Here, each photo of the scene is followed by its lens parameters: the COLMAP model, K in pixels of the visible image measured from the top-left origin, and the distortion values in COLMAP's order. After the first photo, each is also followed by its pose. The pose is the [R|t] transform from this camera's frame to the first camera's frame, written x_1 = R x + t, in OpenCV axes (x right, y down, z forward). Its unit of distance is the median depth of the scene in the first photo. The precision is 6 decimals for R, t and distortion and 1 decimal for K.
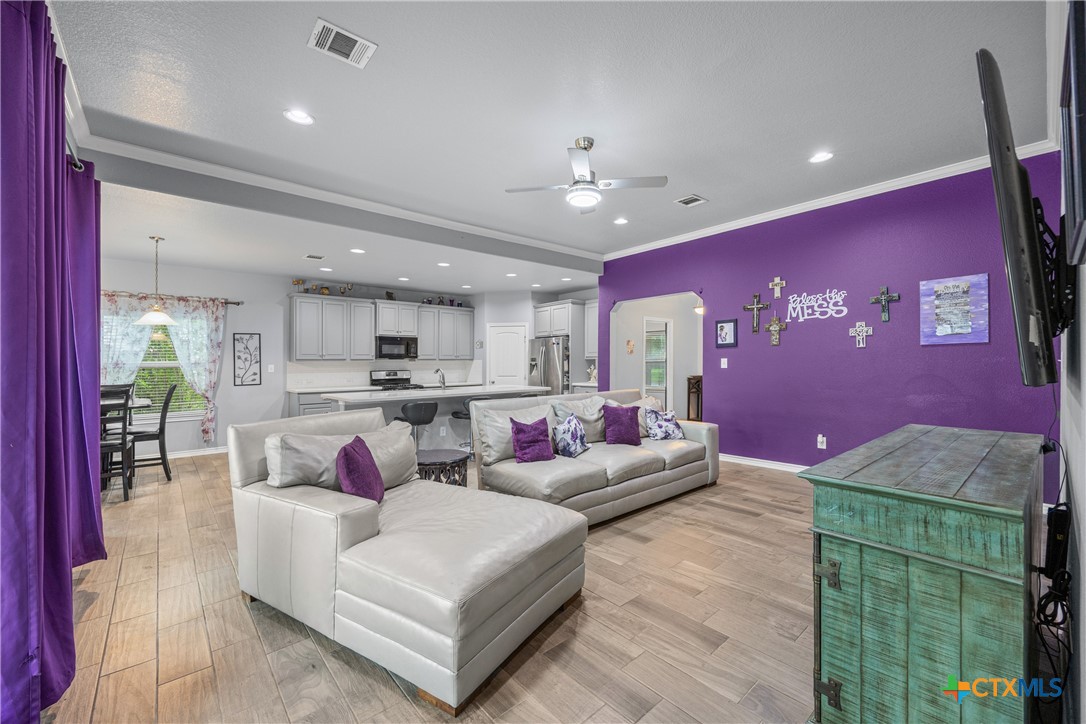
lens RADIAL K [[419.0, 0, 543.2], [0, 419.0, 362.1], [0, 0, 1]] dist [-0.003442, 0.000499]
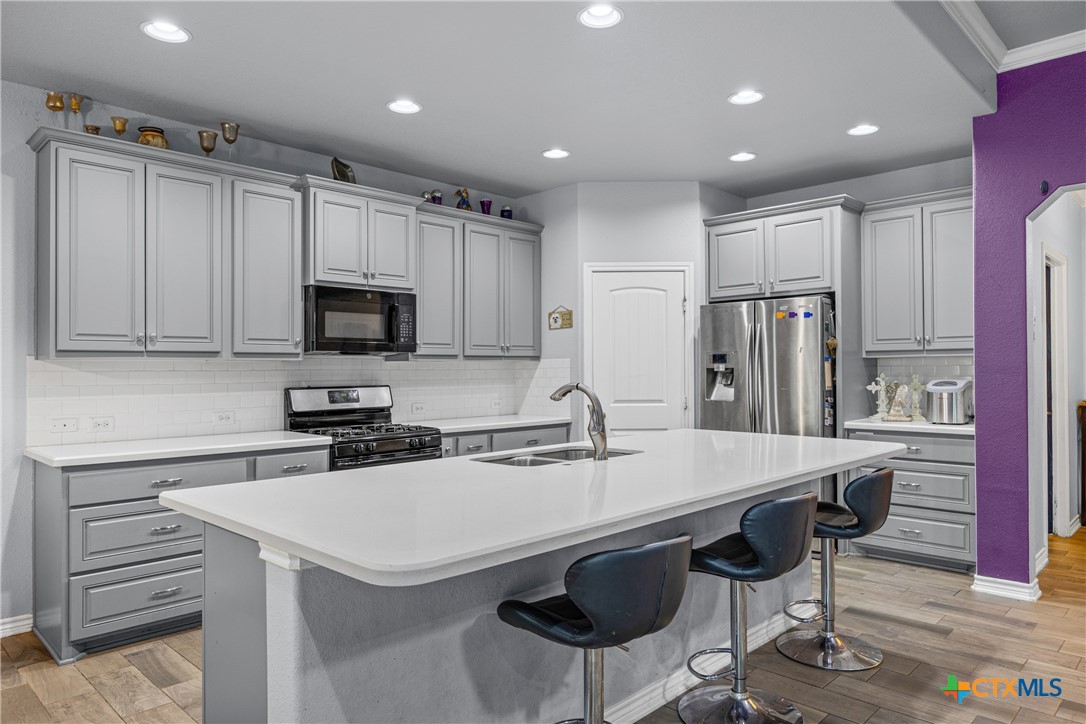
lens RADIAL K [[698.7, 0, 540.9], [0, 698.7, 364.7], [0, 0, 1]] dist [-0.004405, -0.000610]
pose [[0.997940, 0.006395, 0.063831, -0.241040], [-0.006240, 0.999977, -0.002628, 0.002580], [-0.063847, 0.002224, 0.997957, 0.418661]]
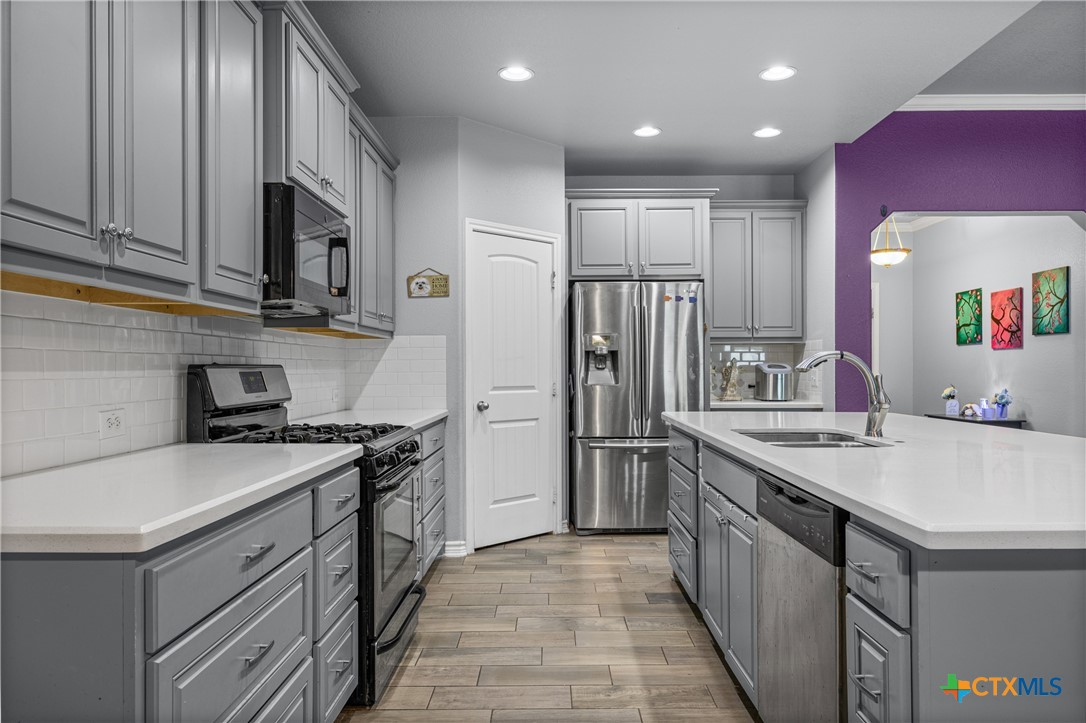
lens RADIAL K [[731.4, 0, 545.5], [0, 731.4, 368.4], [0, 0, 1]] dist [0.012435, 0.000447]
pose [[0.674018, 0.010936, 0.738634, -0.554304], [-0.009749, 0.999935, -0.005909, 0.023952], [-0.738651, -0.003218, 0.674081, 0.671937]]
